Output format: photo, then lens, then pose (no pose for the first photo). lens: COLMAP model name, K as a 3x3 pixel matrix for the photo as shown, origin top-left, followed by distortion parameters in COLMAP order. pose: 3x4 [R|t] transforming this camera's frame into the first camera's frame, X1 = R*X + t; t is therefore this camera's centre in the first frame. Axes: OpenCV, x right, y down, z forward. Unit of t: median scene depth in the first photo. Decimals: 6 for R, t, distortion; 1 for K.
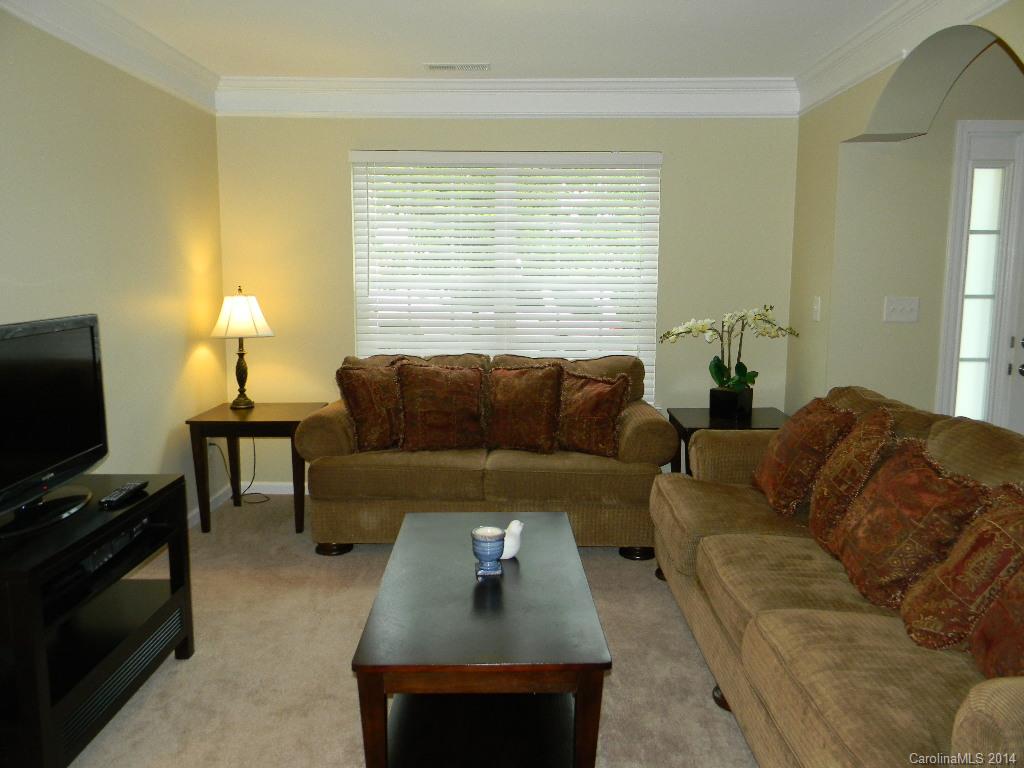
lens RADIAL K [[815.4, 0, 508.4], [0, 815.4, 380.5], [0, 0, 1]] dist [0.001670, -0.009693]
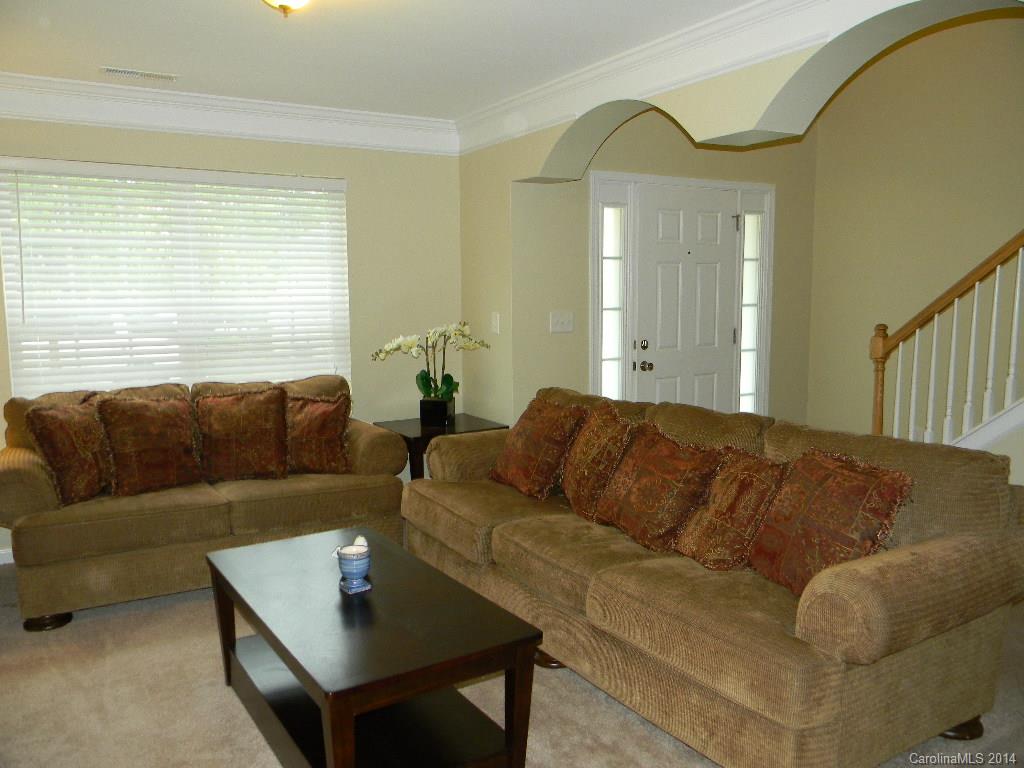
lens RADIAL K [[815.4, 0, 508.3], [0, 815.4, 377.9], [0, 0, 1]] dist [0.001670, -0.009693]
pose [[0.851341, -0.066089, 0.520433, -0.222095], [0.080246, 0.996764, -0.004691, -0.004777], [-0.518439, 0.045756, 0.853889, 0.012861]]
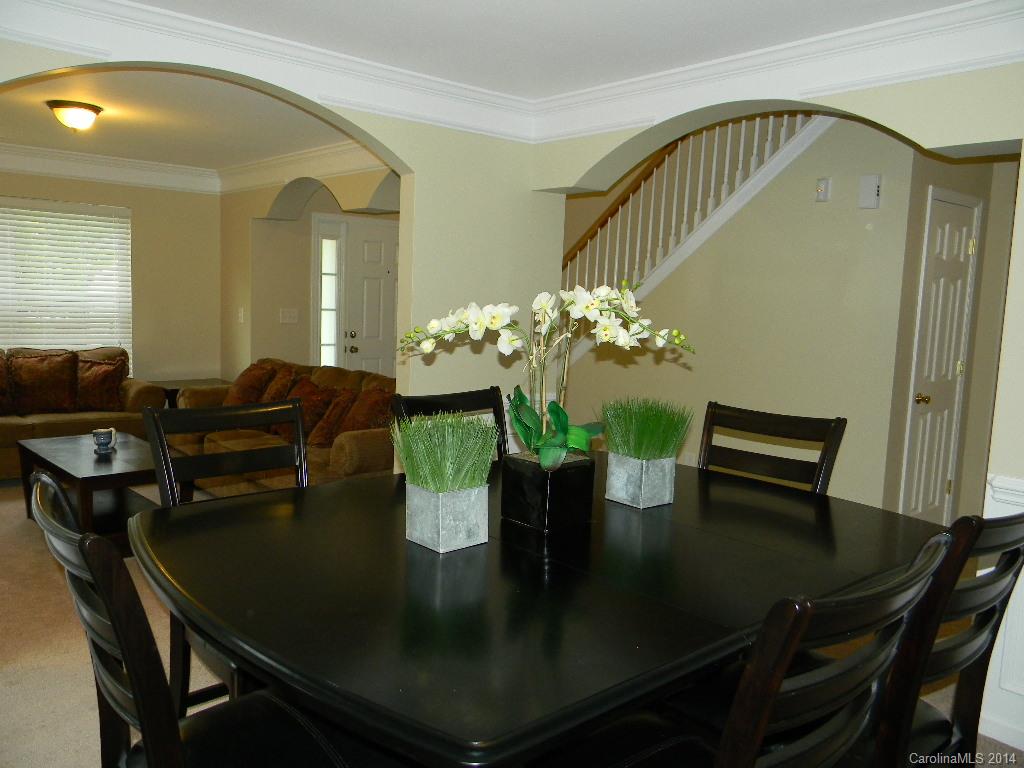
lens RADIAL K [[815.4, 0, 519.1], [0, 815.4, 385.7], [0, 0, 1]] dist [0.001670, -0.009693]
pose [[0.730698, -0.050107, 0.680860, -0.358192], [0.055457, 0.998364, 0.013956, 0.064600], [-0.680445, 0.027561, 0.732281, -0.614851]]
